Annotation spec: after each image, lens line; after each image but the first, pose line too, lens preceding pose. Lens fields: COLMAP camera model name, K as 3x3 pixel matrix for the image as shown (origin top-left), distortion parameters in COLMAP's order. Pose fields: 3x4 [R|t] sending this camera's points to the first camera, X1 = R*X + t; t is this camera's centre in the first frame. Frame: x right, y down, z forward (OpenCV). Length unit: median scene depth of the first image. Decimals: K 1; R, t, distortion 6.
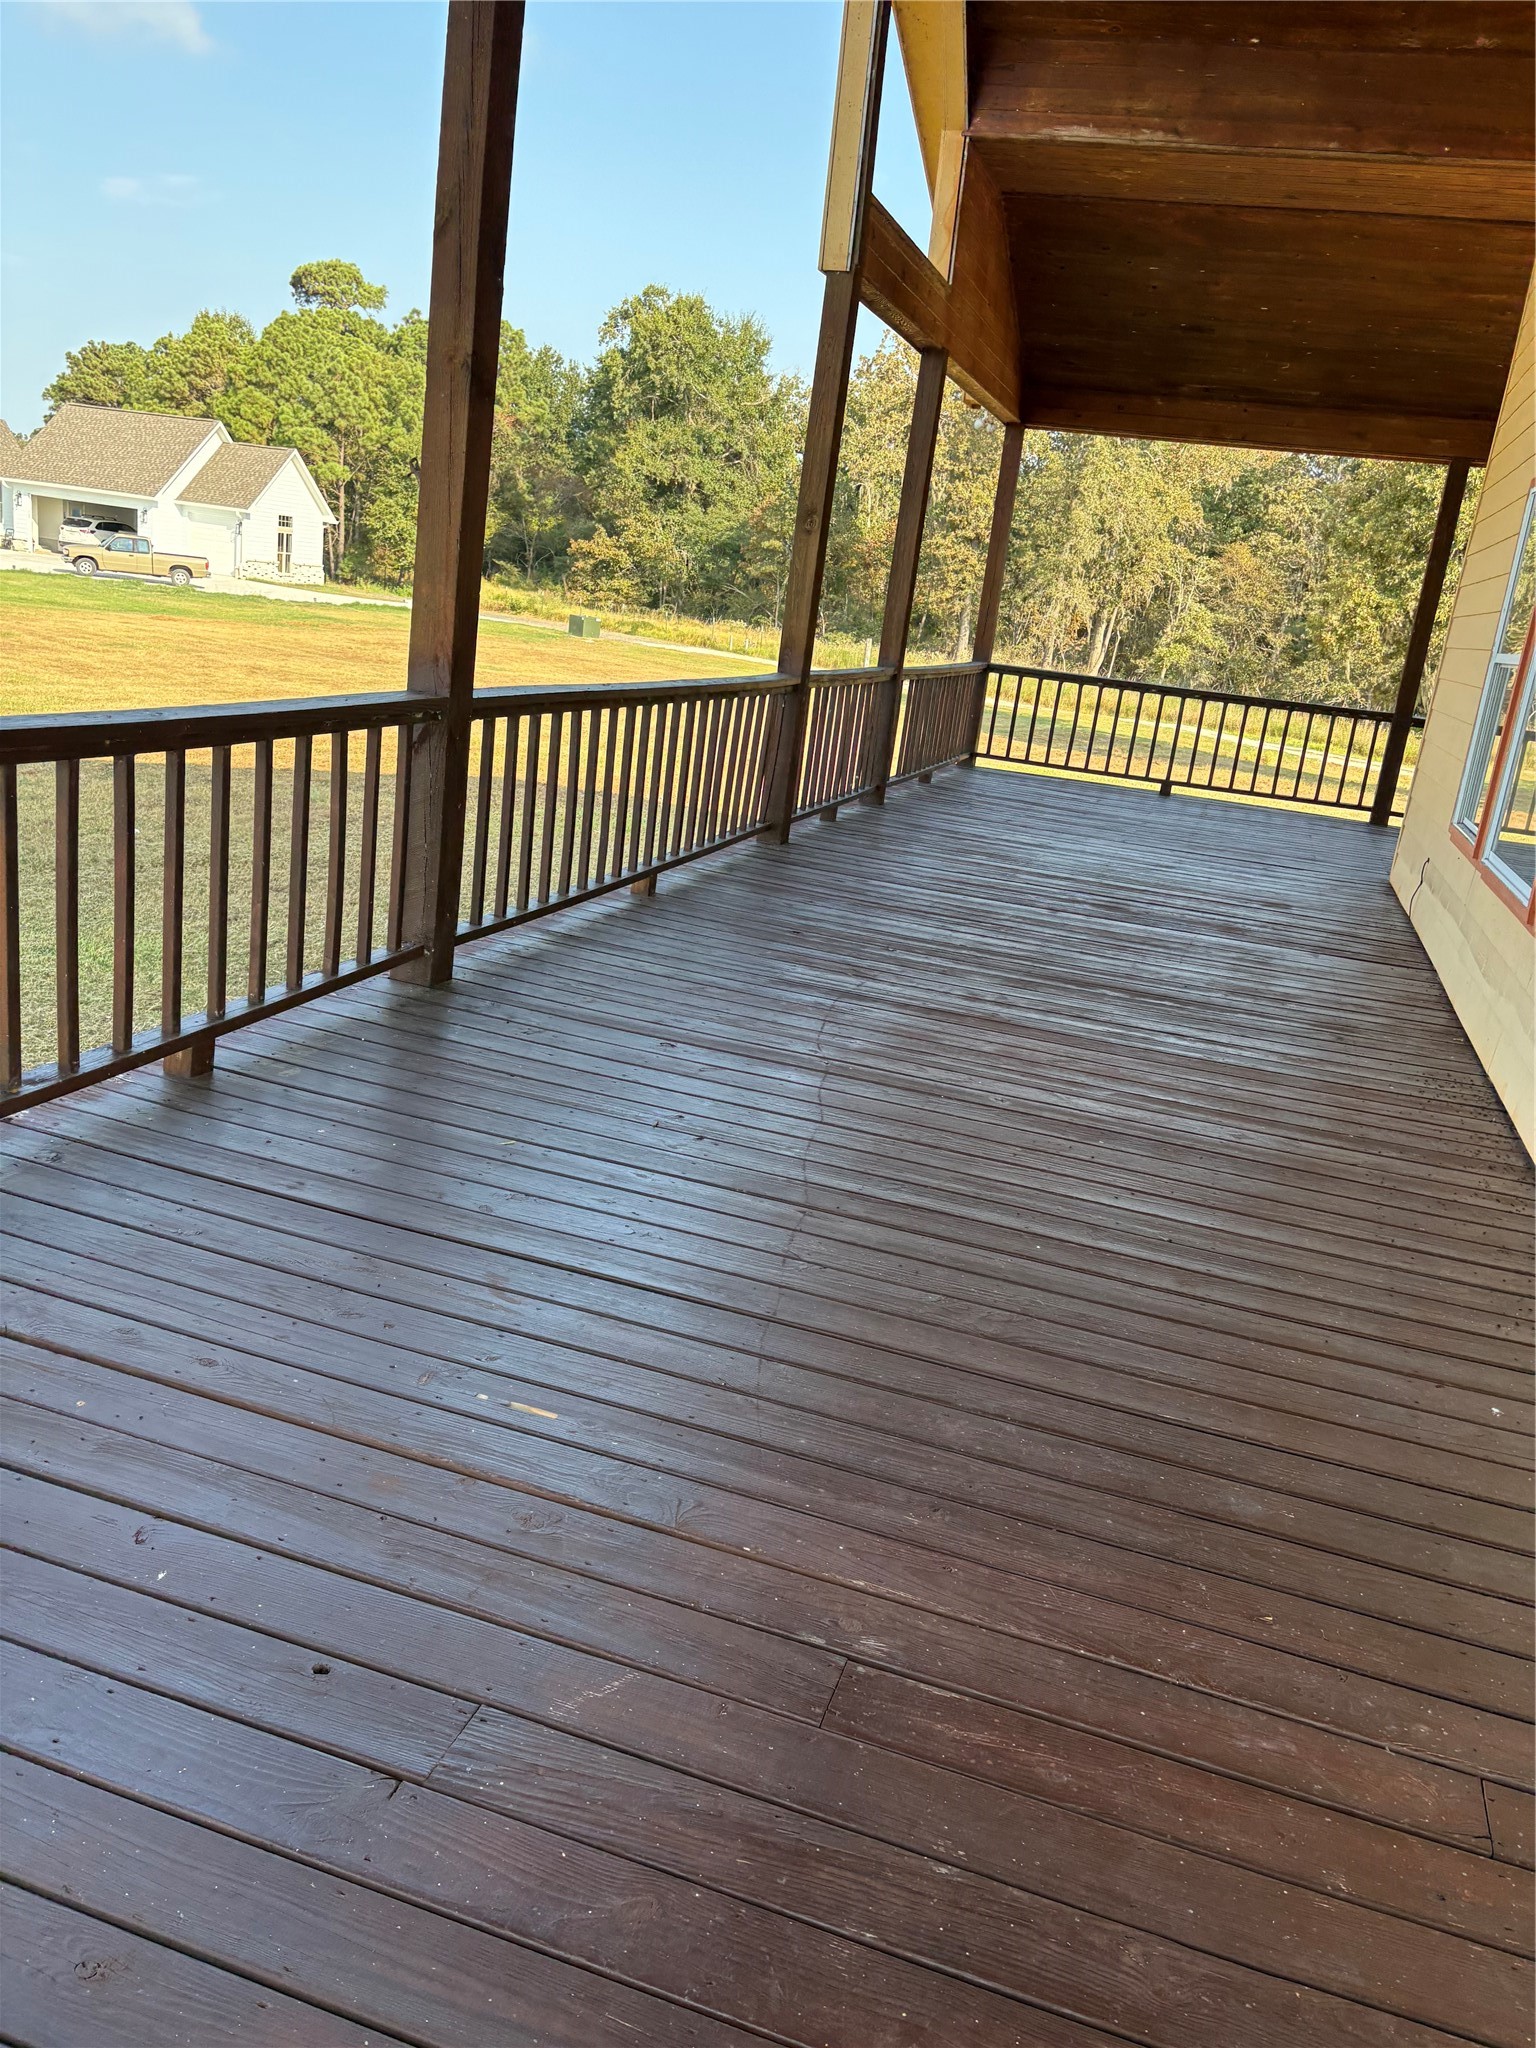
lens RADIAL K [[1549.2, 0, 768.0], [0, 1549.2, 1024.0], [0, 0, 1]] dist [0.009811, 0.008251]
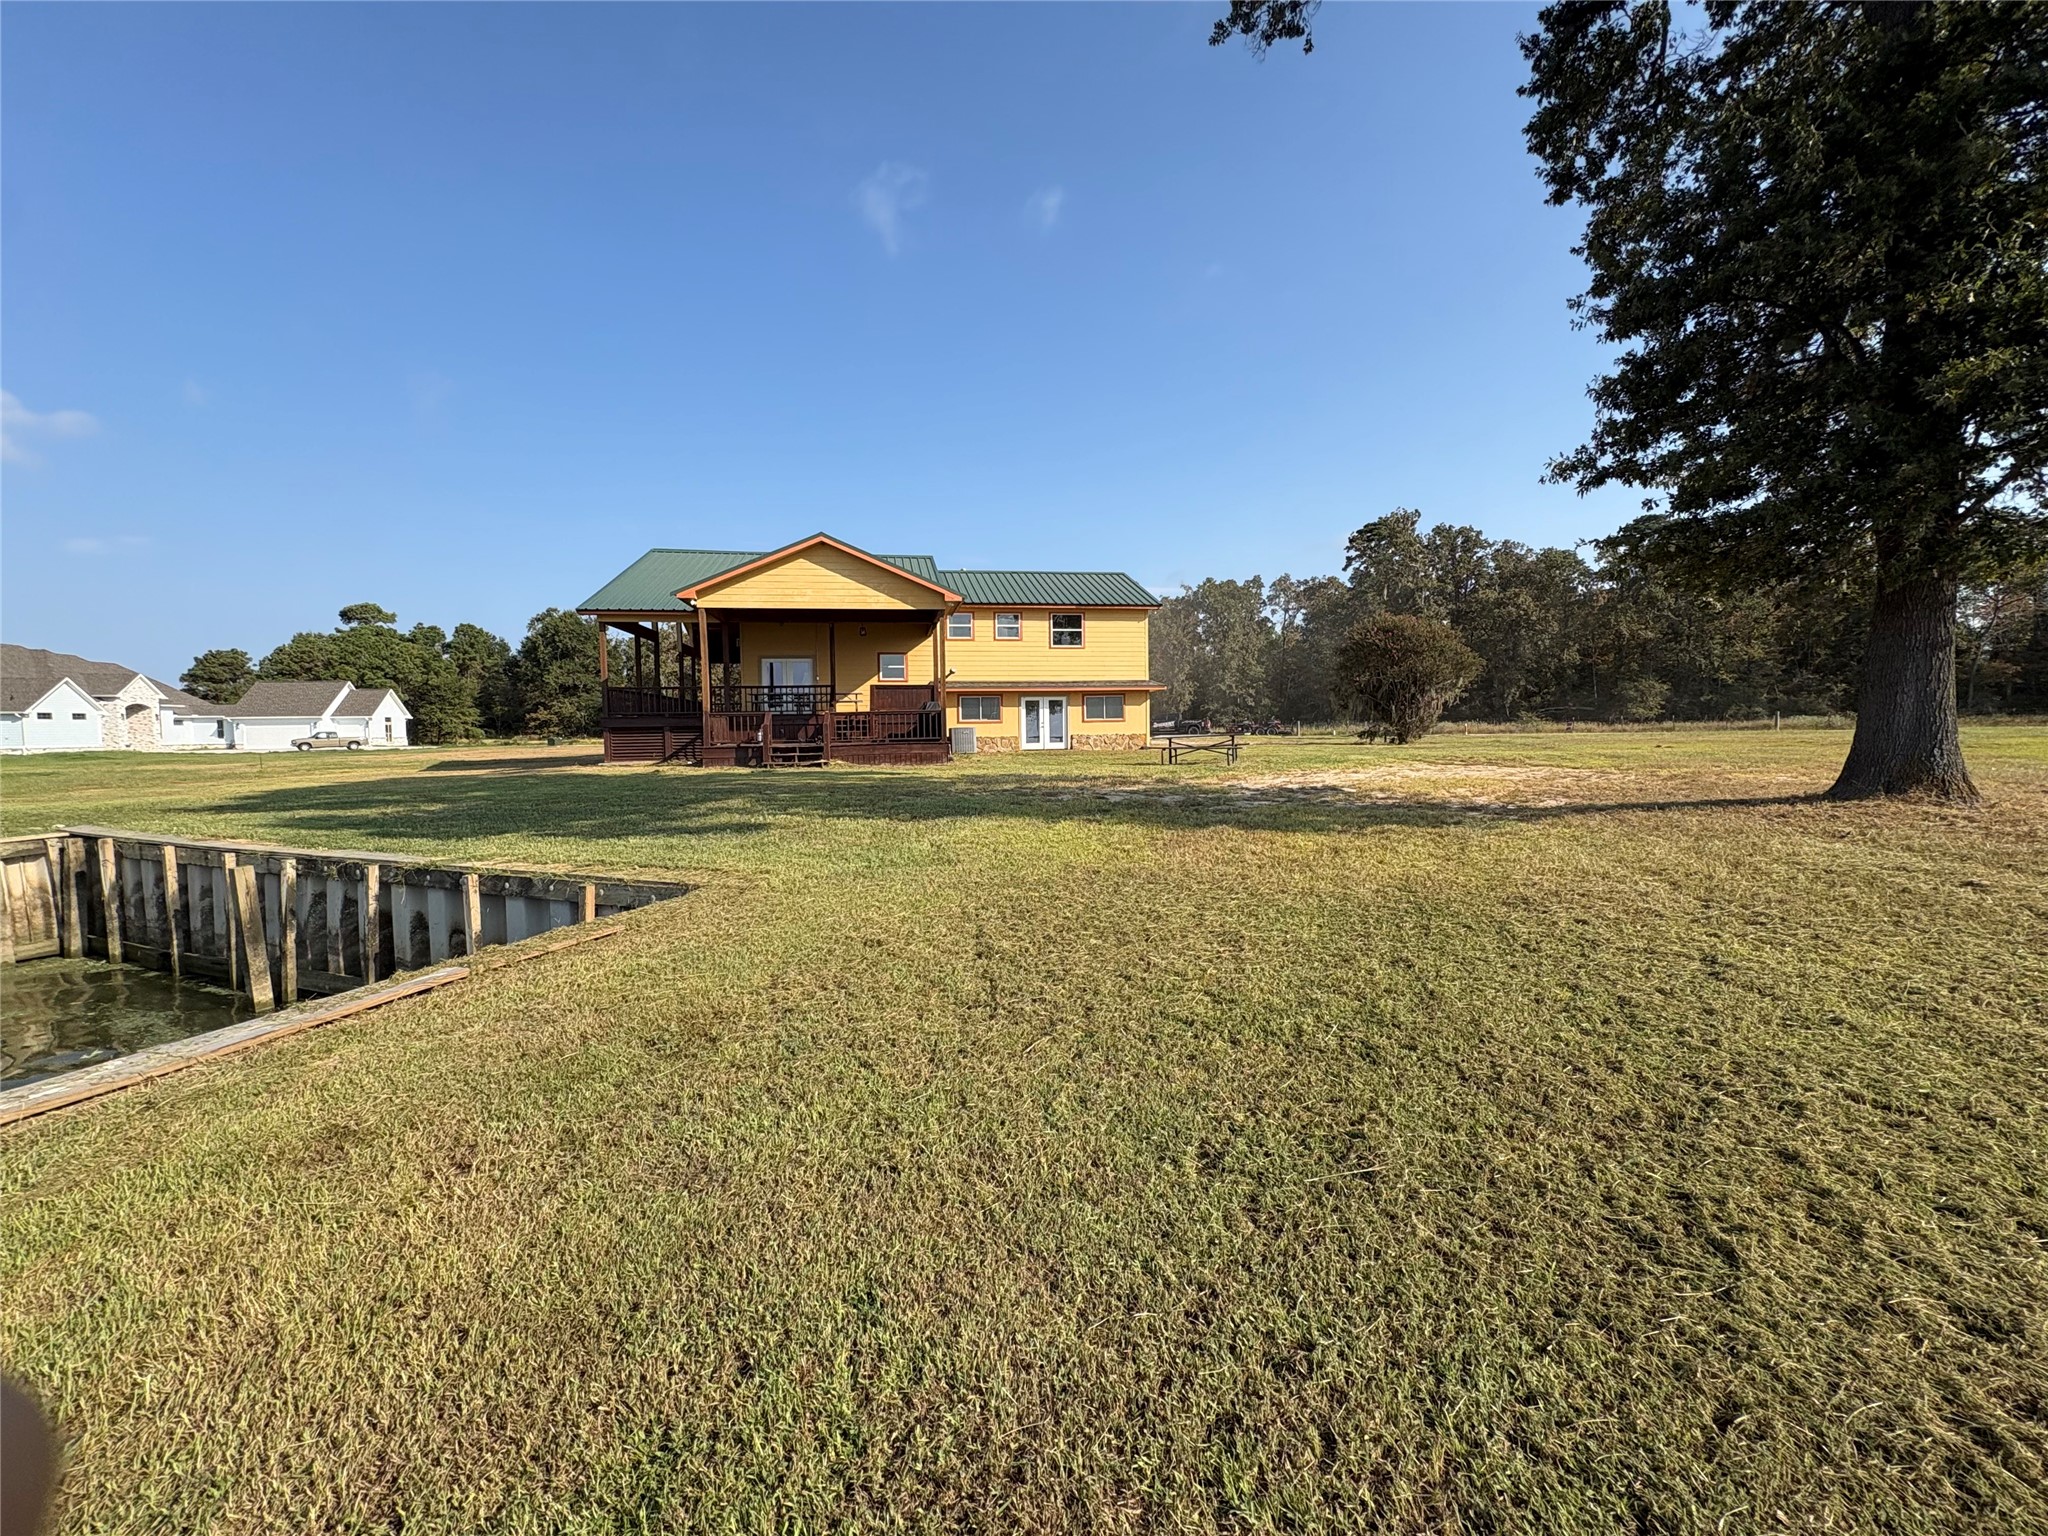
lens RADIAL K [[803.9, 0, 1024.0], [0, 803.9, 768.0], [0, 0, 1]] dist [0.000794, 0.000032]
pose [[0.878832, -0.156902, 0.450596, -0.031150], [0.244371, 0.959134, -0.142636, 0.114081], [-0.409802, 0.235466, 0.881259, -0.329377]]
